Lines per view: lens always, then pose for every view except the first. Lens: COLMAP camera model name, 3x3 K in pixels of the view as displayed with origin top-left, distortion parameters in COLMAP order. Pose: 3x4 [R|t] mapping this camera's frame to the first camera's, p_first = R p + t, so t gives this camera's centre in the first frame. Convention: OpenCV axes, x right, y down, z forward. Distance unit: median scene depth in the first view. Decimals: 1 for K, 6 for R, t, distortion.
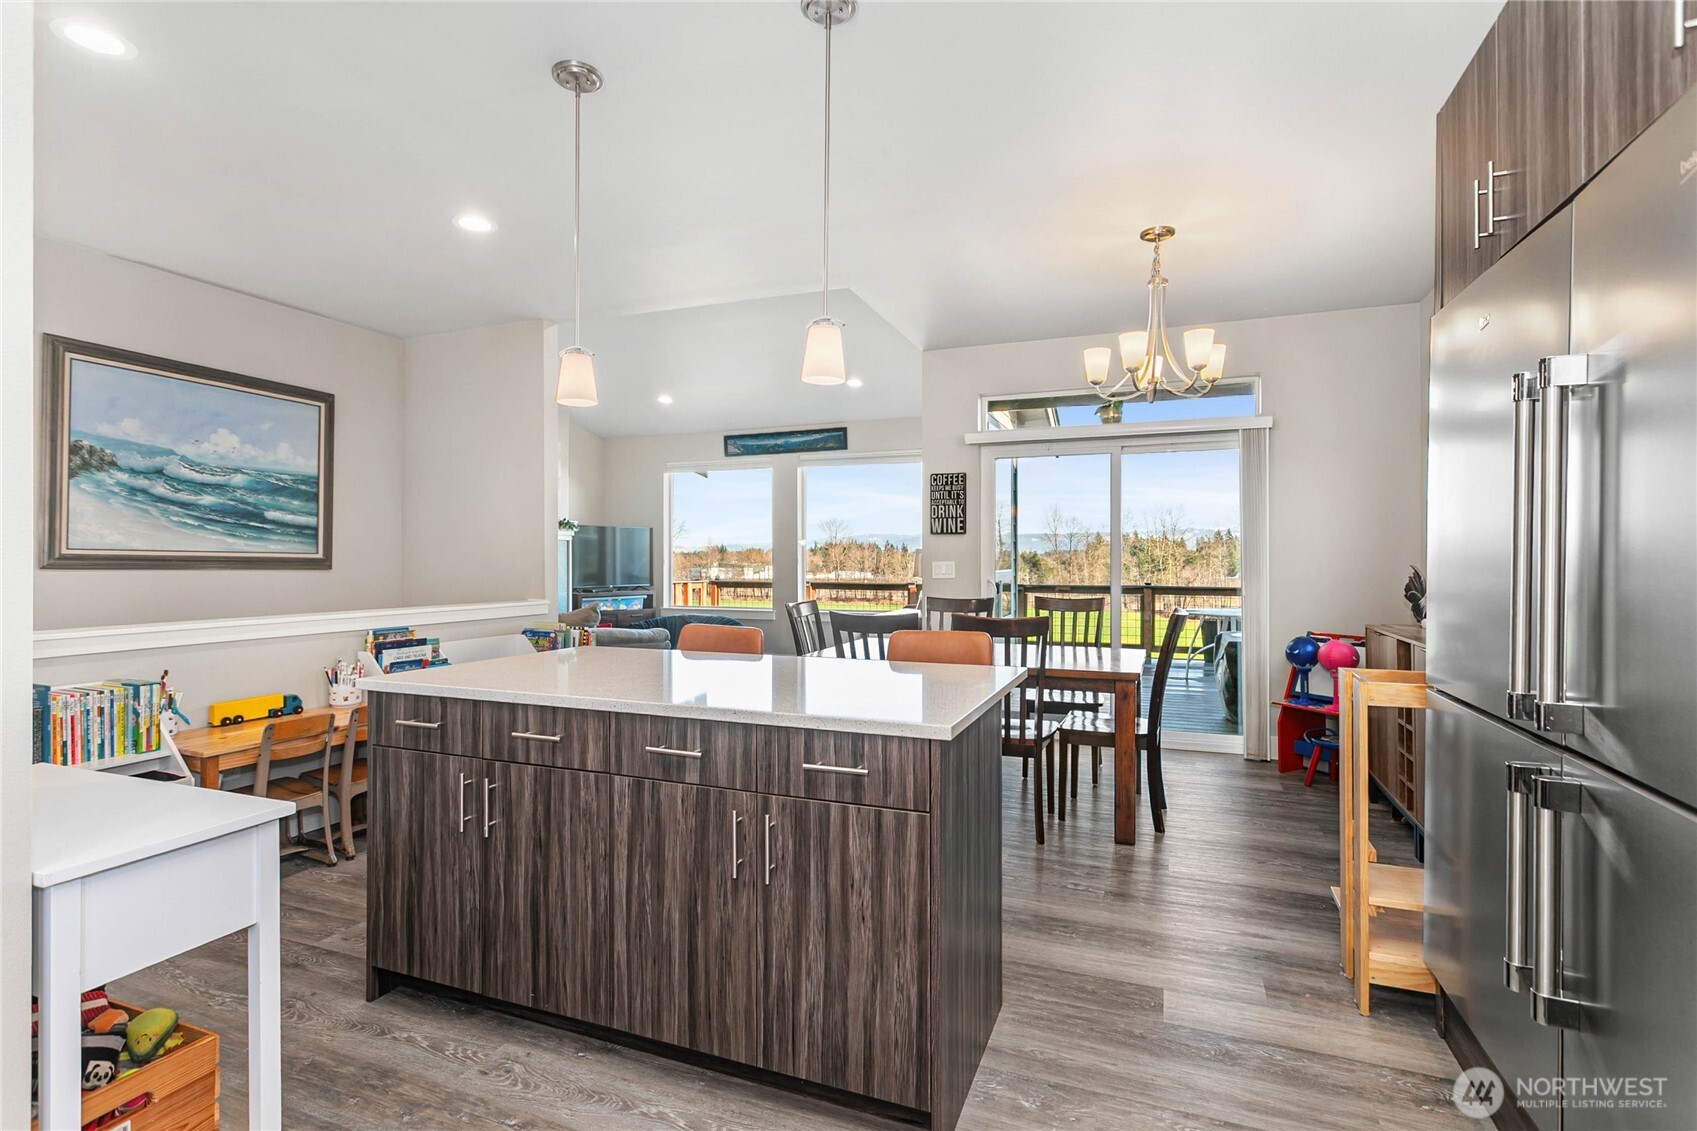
lens RADIAL K [[813.8, 0, 851.2], [0, 813.8, 567.1], [0, 0, 1]] dist [0.006373, -0.000056]
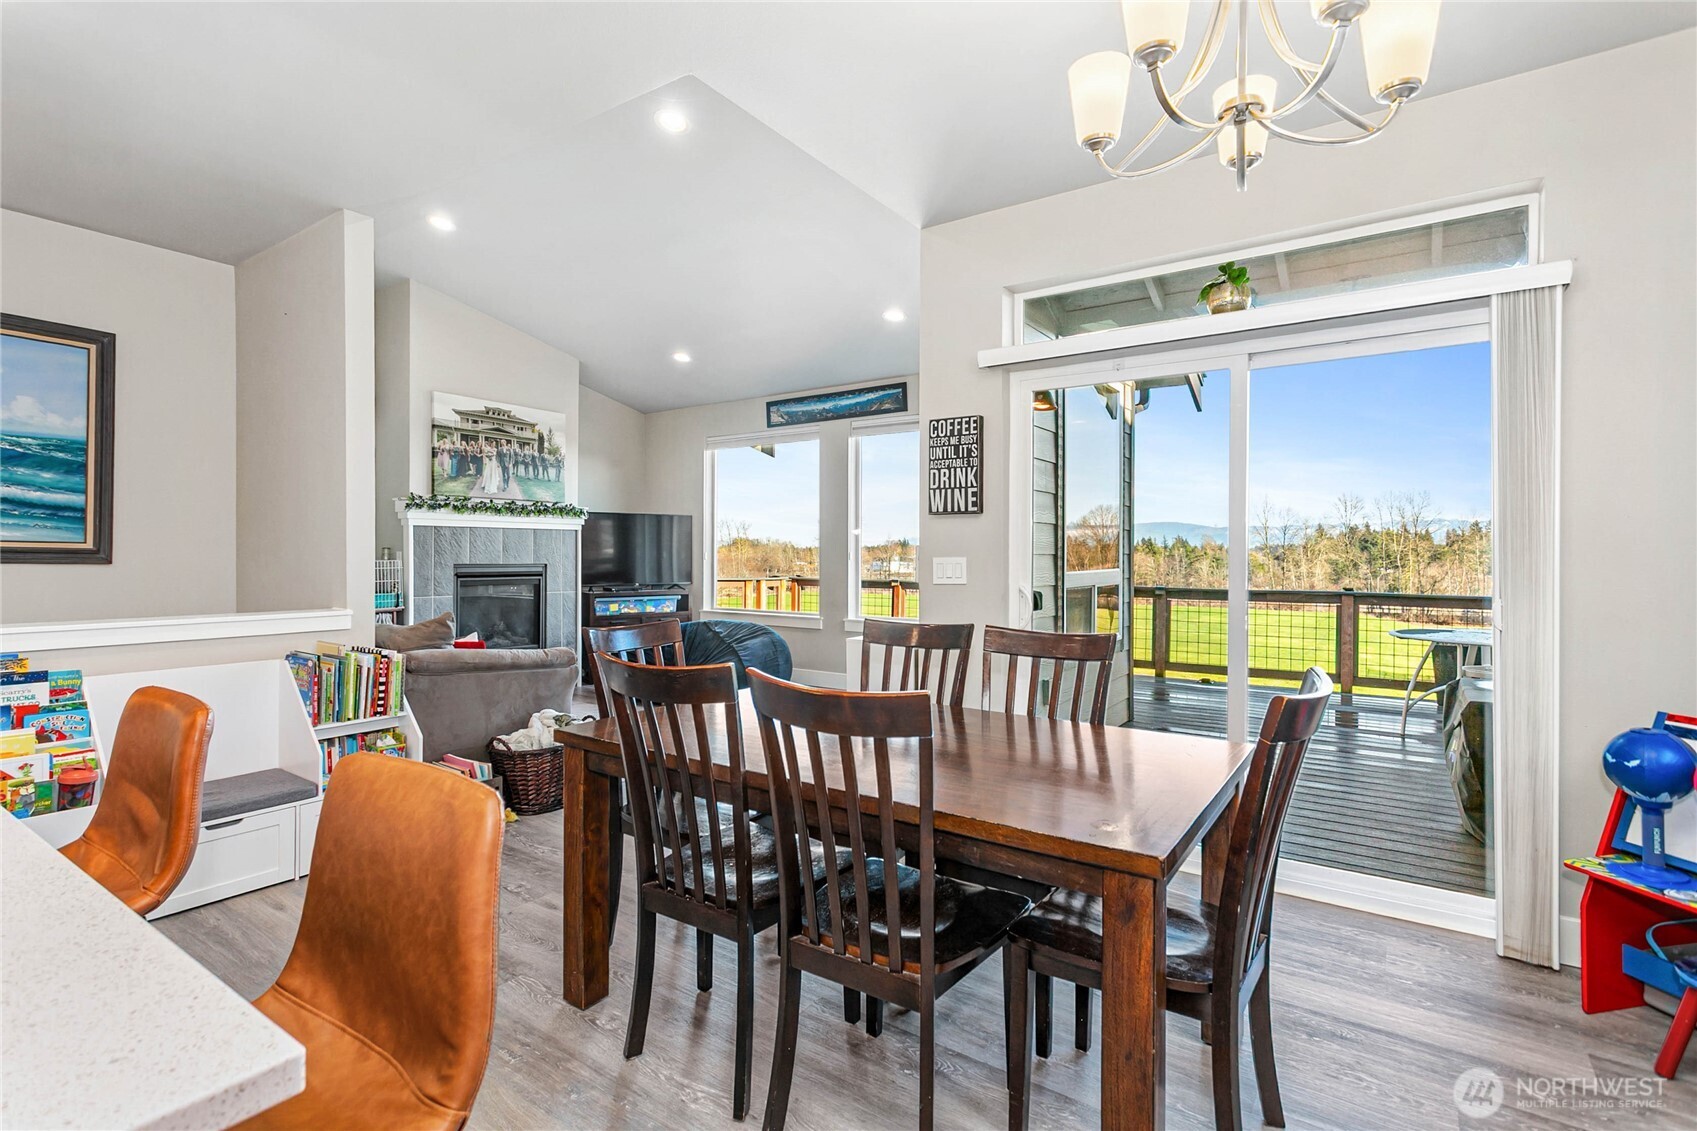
lens RADIAL K [[813.8, 0, 839.7], [0, 813.8, 564.9], [0, 0, 1]] dist [0.006373, -0.000056]
pose [[0.971668, 0.007346, -0.236237, 0.180490], [-0.006212, 0.999965, 0.005545, -0.003886], [0.236269, -0.003921, 0.971680, 0.364222]]
